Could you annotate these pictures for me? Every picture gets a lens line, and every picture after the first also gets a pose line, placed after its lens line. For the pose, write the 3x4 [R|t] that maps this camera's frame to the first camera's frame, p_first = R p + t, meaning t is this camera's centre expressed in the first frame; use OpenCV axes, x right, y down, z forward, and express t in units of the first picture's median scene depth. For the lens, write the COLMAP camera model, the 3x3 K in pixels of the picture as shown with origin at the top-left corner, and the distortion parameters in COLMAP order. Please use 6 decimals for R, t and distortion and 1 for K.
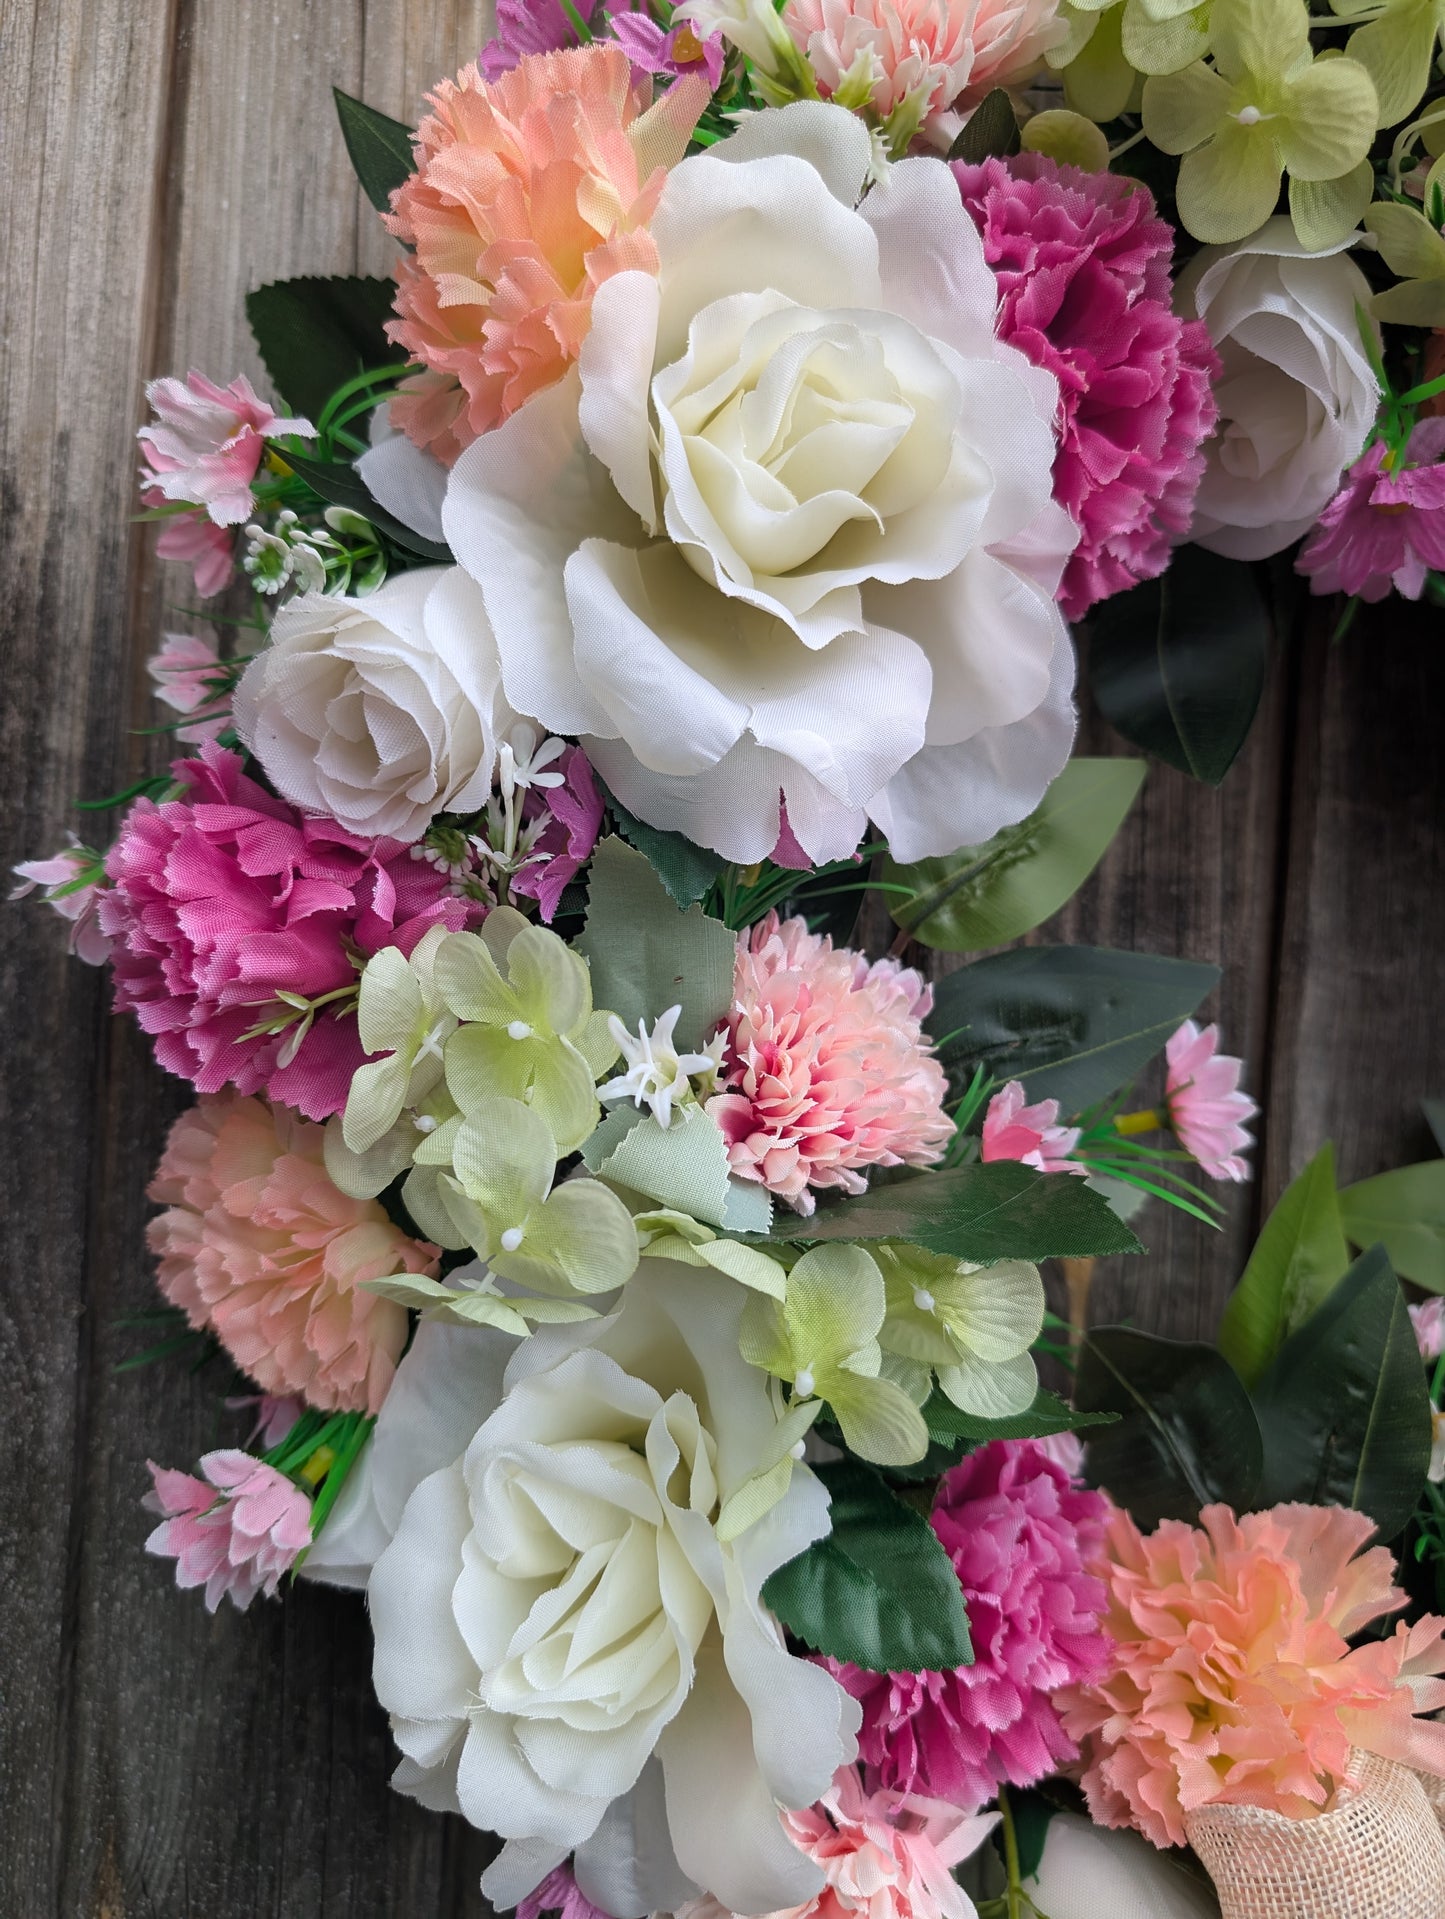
lens RADIAL K [[1479.2, 0, 730.3], [0, 1479.2, 944.4], [0, 0, 1]] dist [-0.026502, 0.006046]
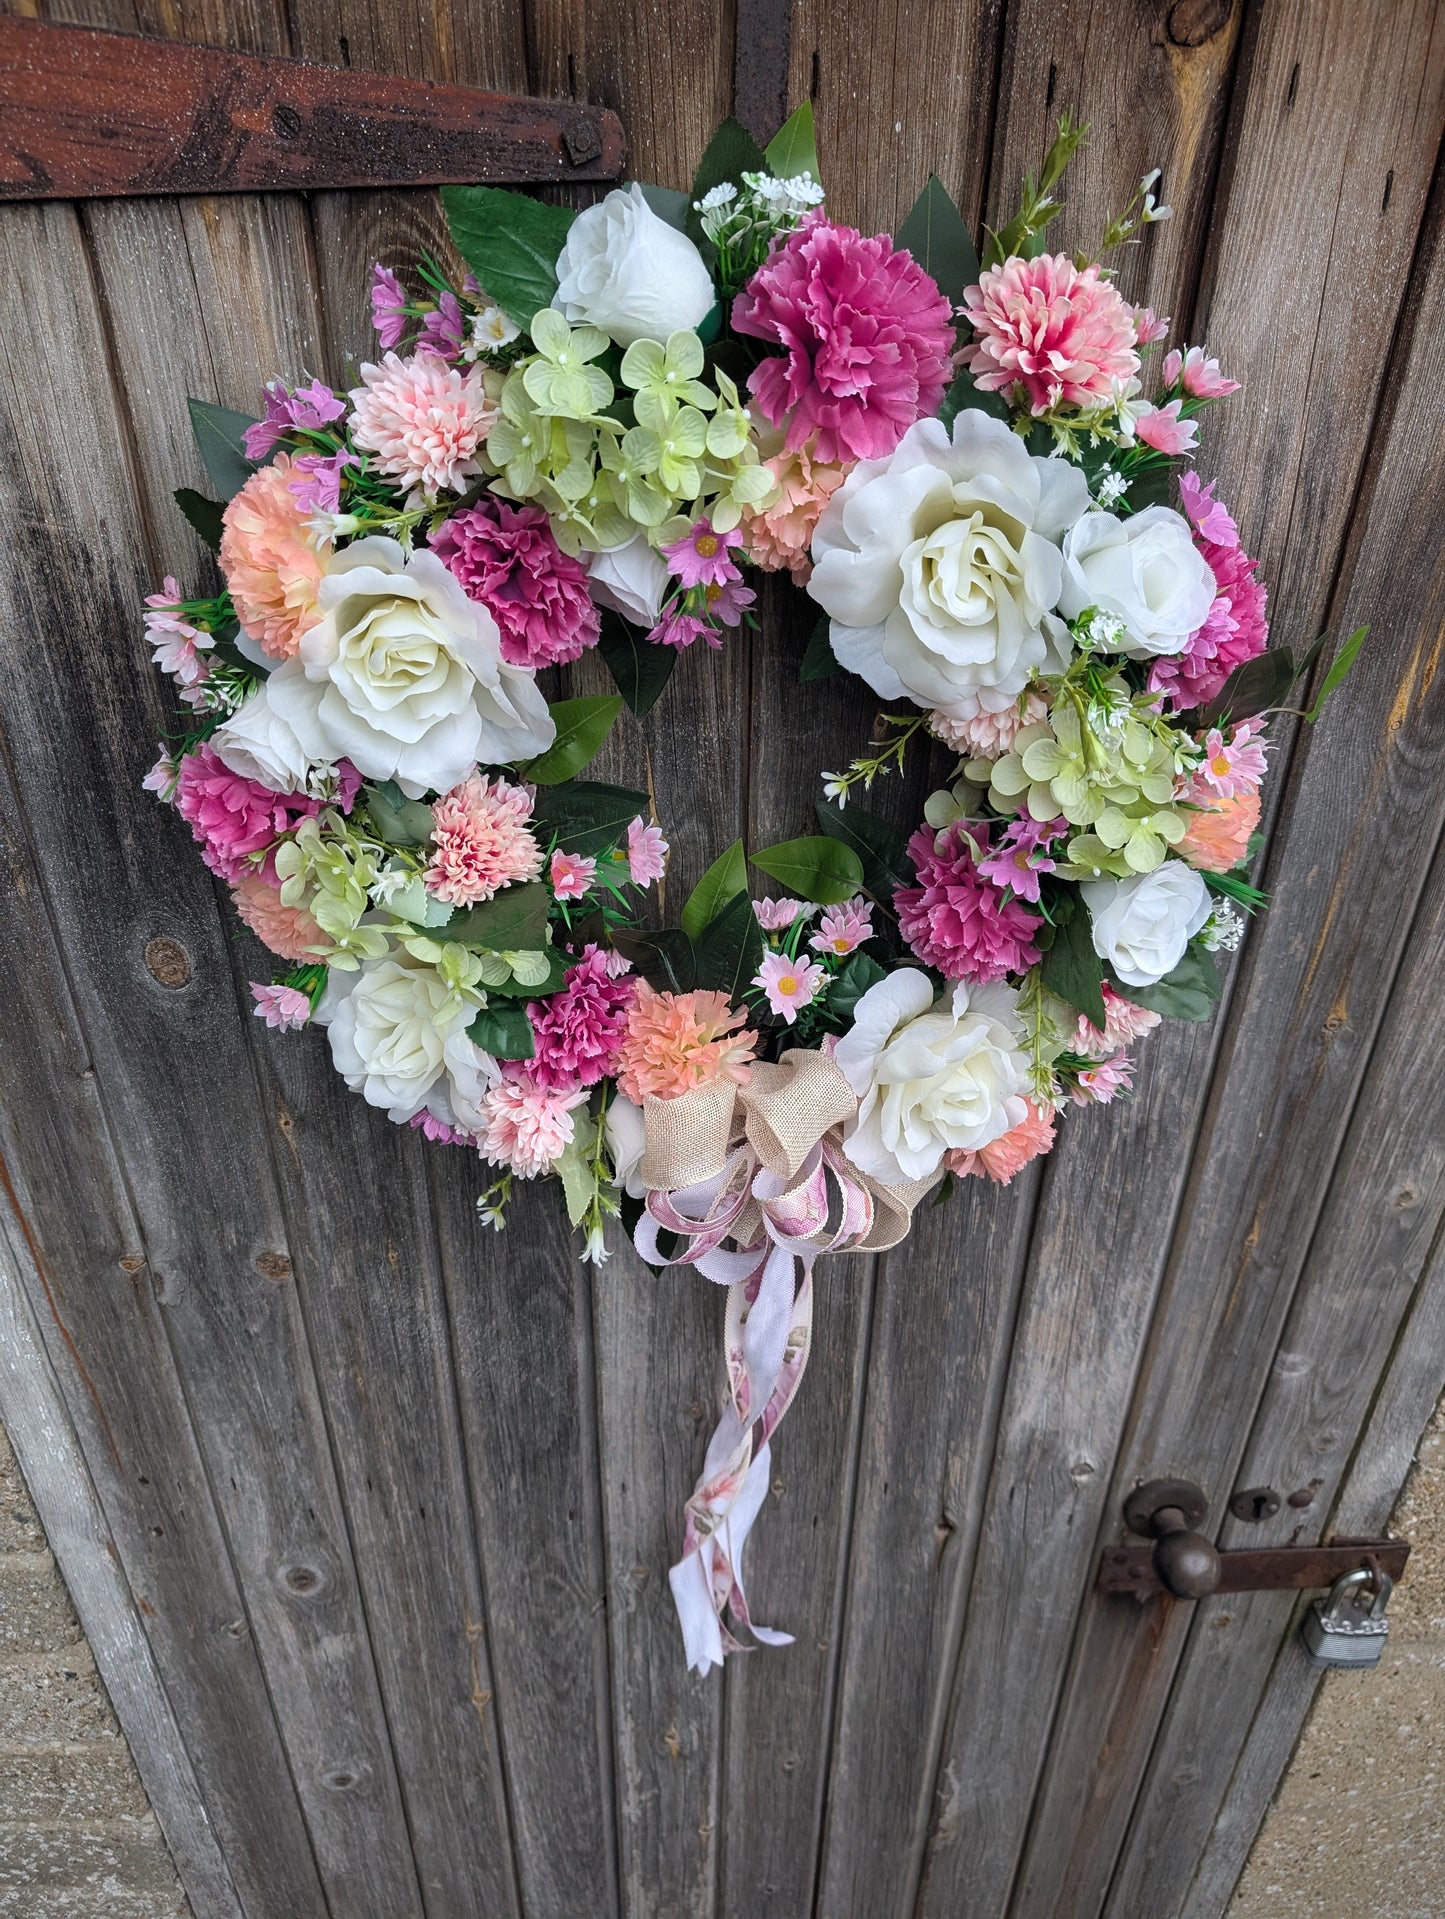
lens RADIAL K [[1450.7, 0, 741.3], [0, 1450.7, 1016.6], [0, 0, 1]] dist [-0.001138, 0.003062]
pose [[0.997904, 0.041426, -0.049710, 0.743693], [-0.008532, 0.845741, 0.533525, -1.068858], [0.064143, -0.531983, 0.844322, -1.309097]]
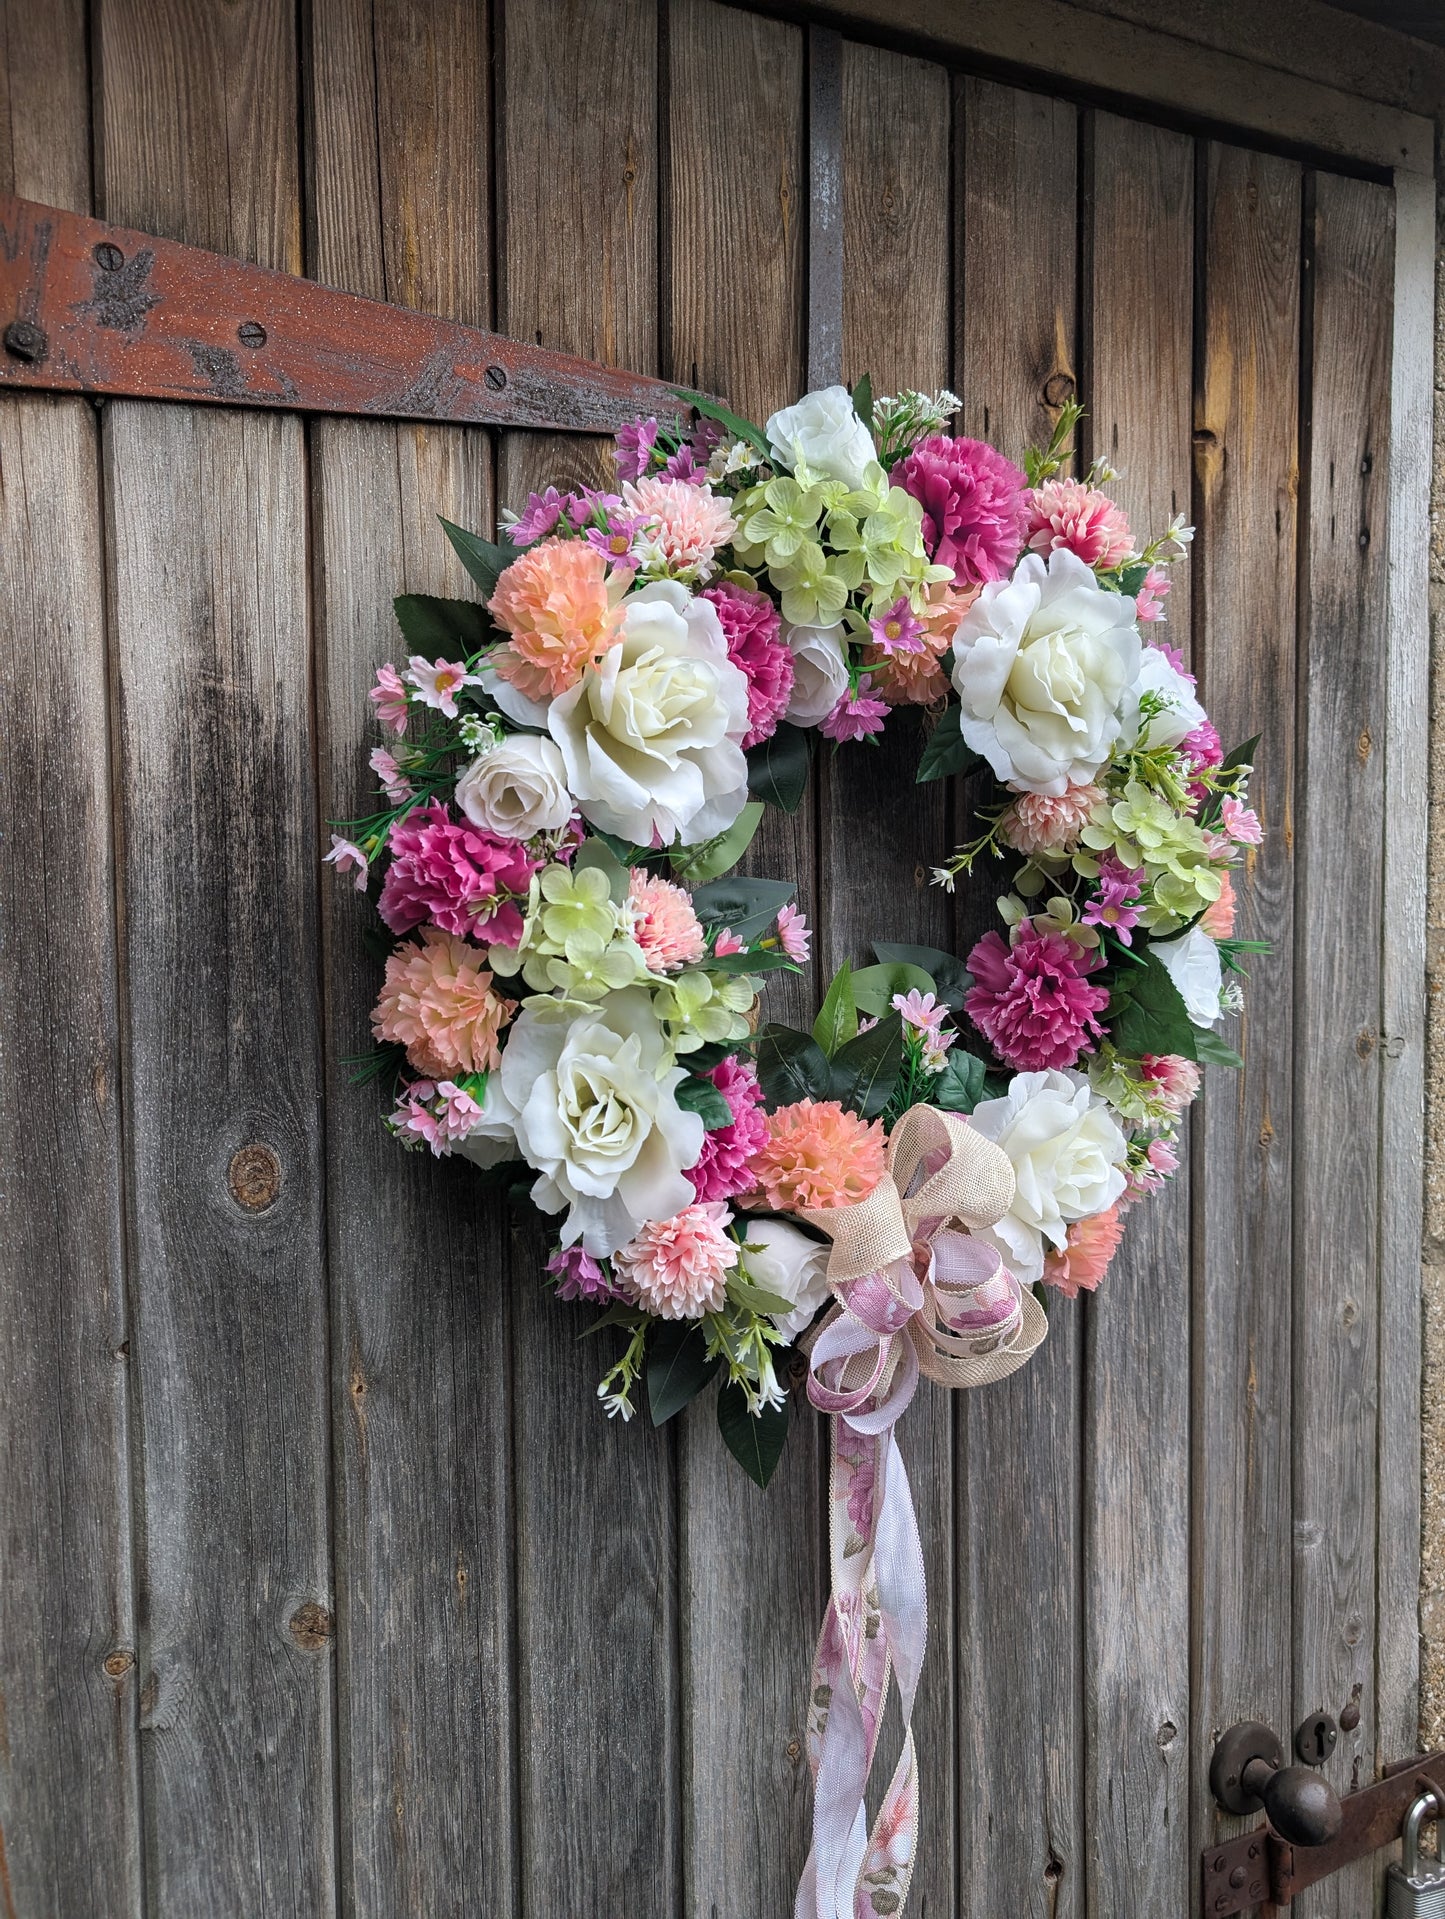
lens RADIAL K [[1426.1, 0, 706.6], [0, 1426.1, 972.3], [0, 0, 1]] dist [0.001001, 0.004971]
pose [[0.940573, -0.044071, 0.336719, -0.782274], [0.036851, 0.998934, 0.027806, 0.111544], [-0.337586, -0.013745, 0.941194, -1.535647]]
